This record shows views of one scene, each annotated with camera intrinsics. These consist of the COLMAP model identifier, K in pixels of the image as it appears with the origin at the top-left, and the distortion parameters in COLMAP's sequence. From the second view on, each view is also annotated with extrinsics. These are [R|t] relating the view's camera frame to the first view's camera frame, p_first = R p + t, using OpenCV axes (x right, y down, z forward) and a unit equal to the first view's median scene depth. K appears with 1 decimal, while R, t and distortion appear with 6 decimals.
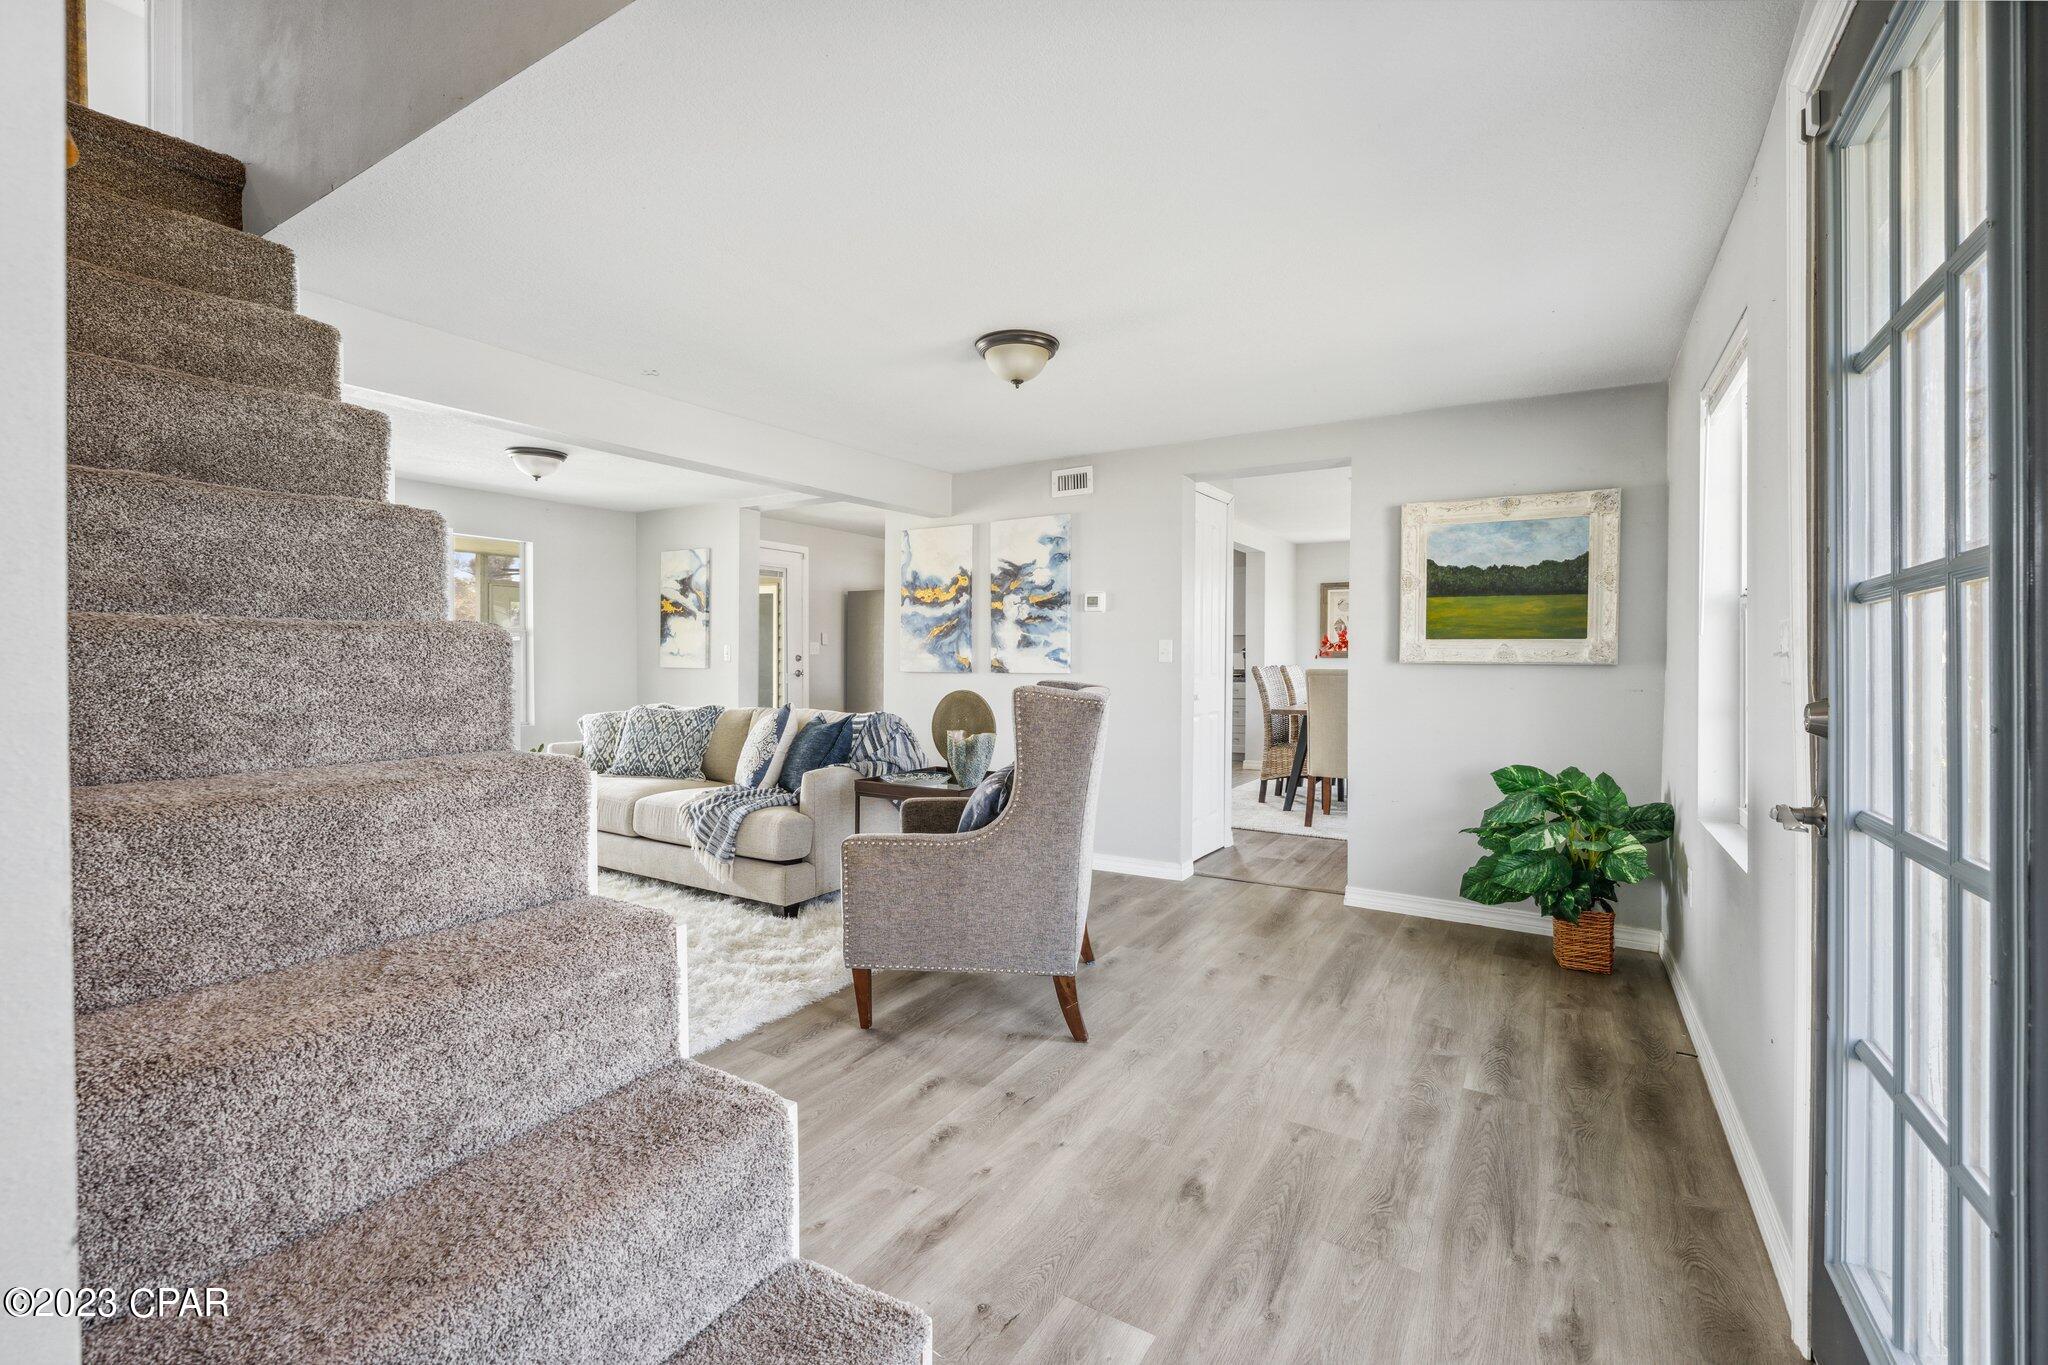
lens RADIAL K [[869.3, 0, 1034.0], [0, 869.3, 658.2], [0, 0, 1]] dist [0.000735, -0.000016]
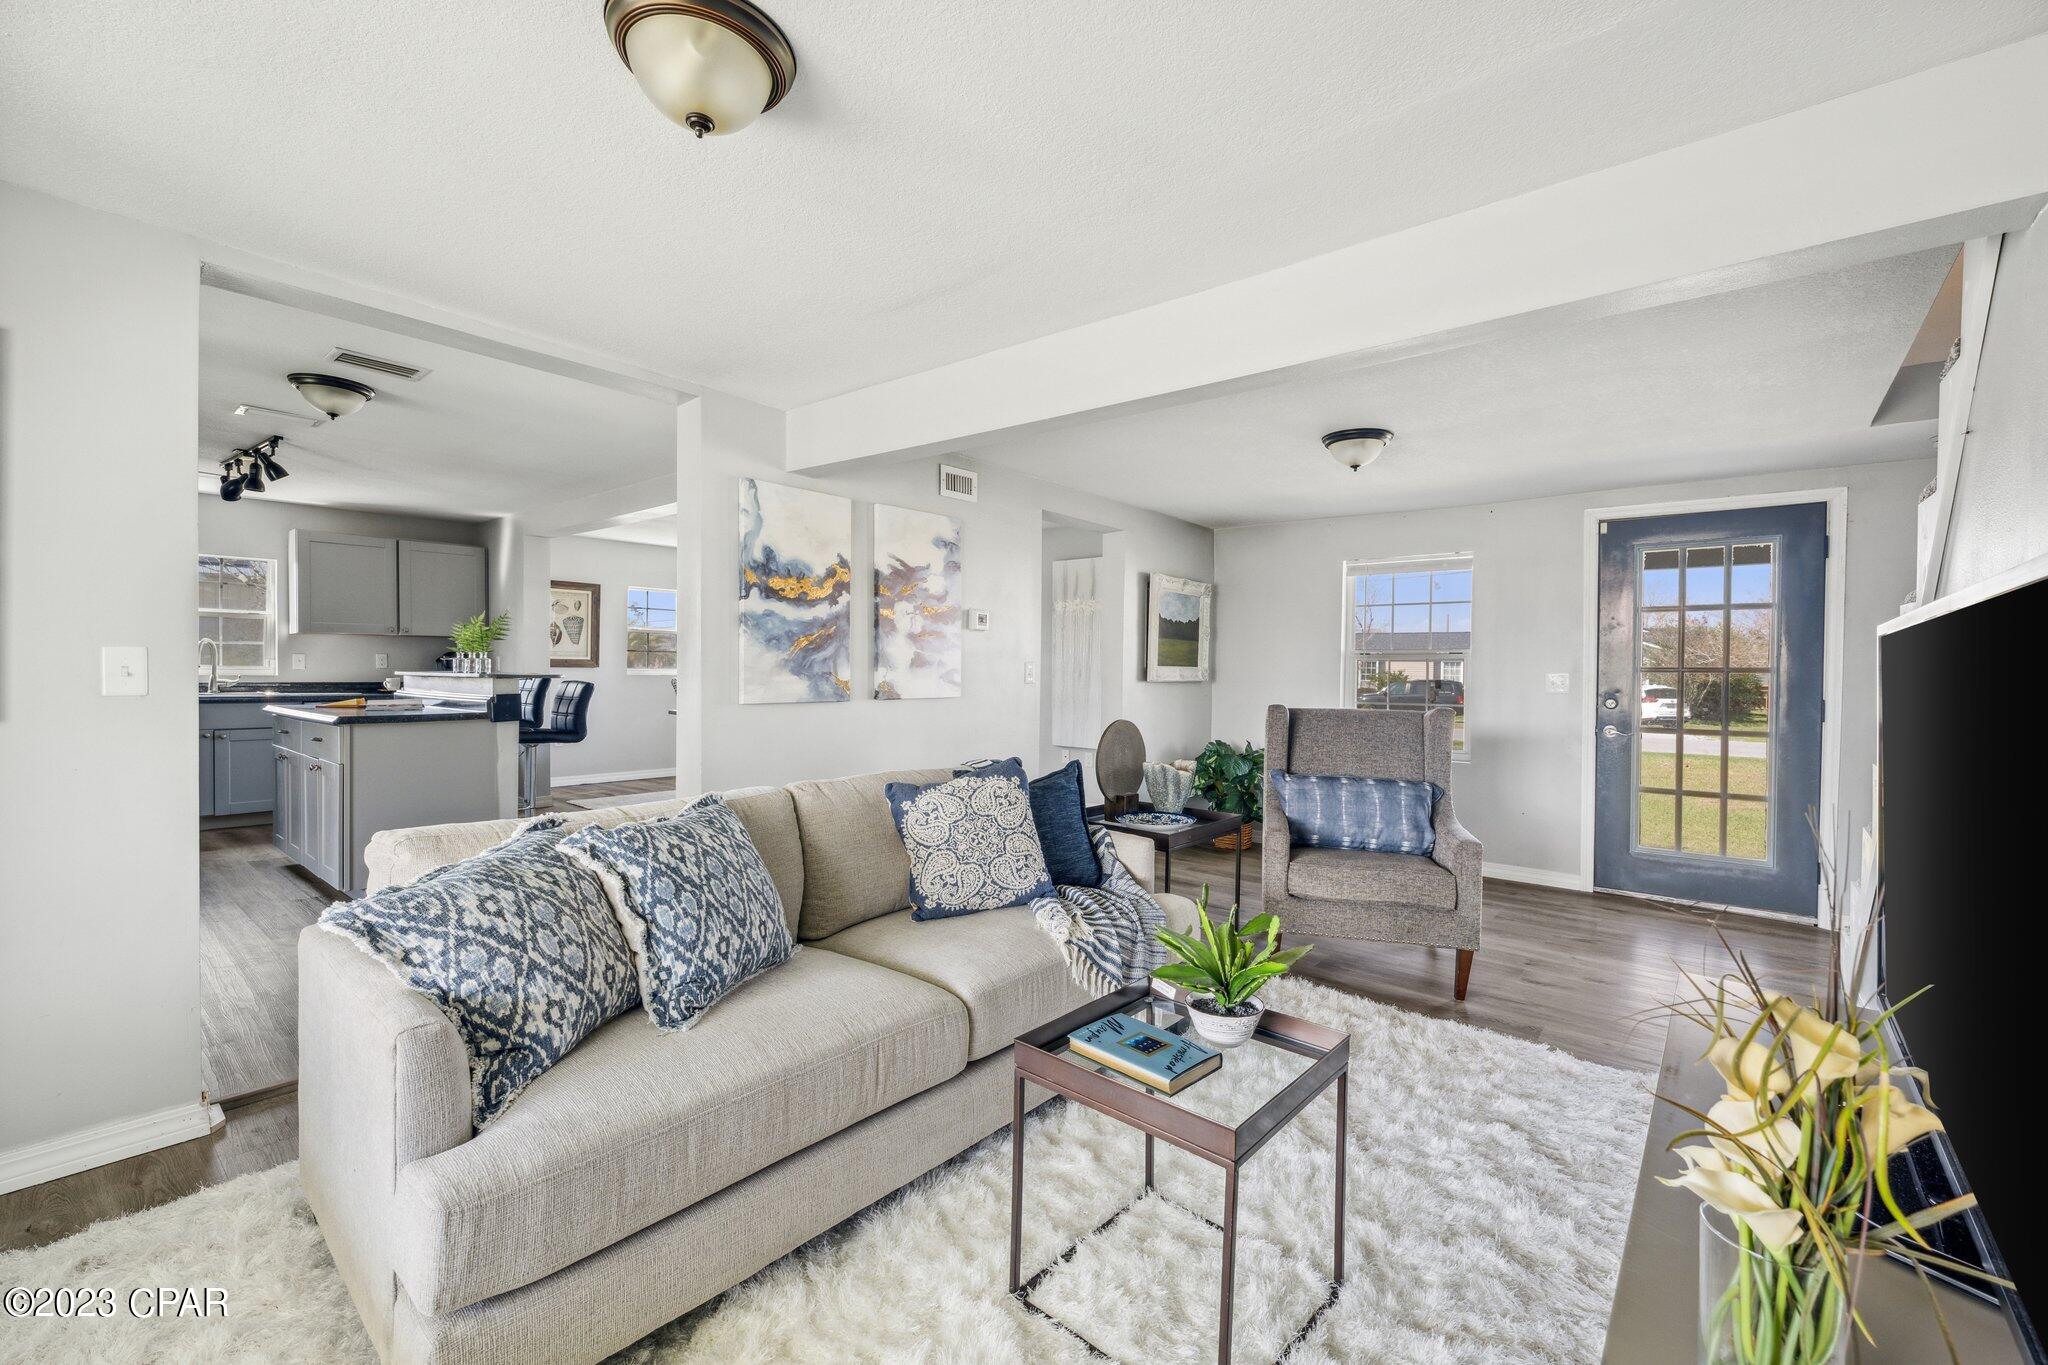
lens RADIAL K [[847.5, 0, 1025.3], [0, 847.5, 674.0], [0, 0, 1]] dist [0.001446, 0.000060]
pose [[0.157387, -0.008699, 0.987499, -0.746335], [-0.013634, 0.999847, 0.010980, -0.015778], [-0.987443, -0.015192, 0.157244, 0.731911]]
